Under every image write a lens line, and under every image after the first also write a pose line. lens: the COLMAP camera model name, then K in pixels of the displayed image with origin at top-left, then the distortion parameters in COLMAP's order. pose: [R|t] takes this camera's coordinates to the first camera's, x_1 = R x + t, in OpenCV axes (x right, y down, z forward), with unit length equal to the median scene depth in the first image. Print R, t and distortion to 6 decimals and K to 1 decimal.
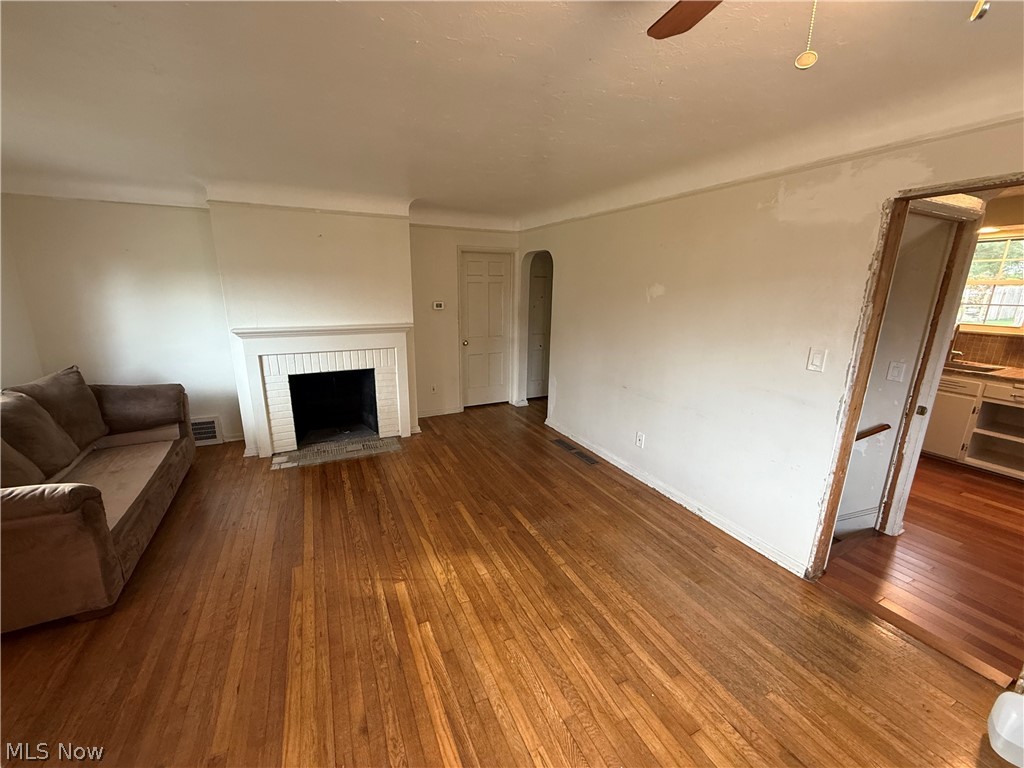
lens RADIAL K [[406.1, 0, 513.0], [0, 406.1, 382.2], [0, 0, 1]] dist [0.001484, -0.000172]
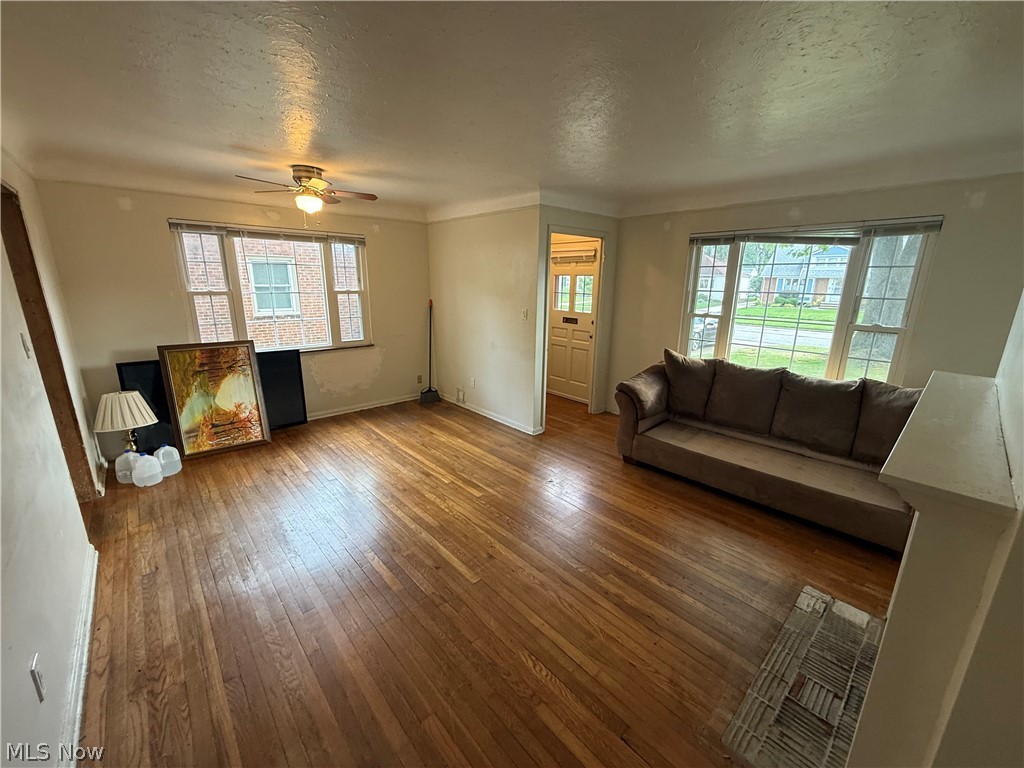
lens RADIAL K [[406.1, 0, 508.3], [0, 406.1, 381.1], [0, 0, 1]] dist [0.001484, -0.000172]
pose [[-0.960938, 0.044964, -0.273085, -0.017500], [-0.089499, 0.883213, 0.460353, -0.469832], [0.261892, 0.466811, -0.844689, 1.986581]]
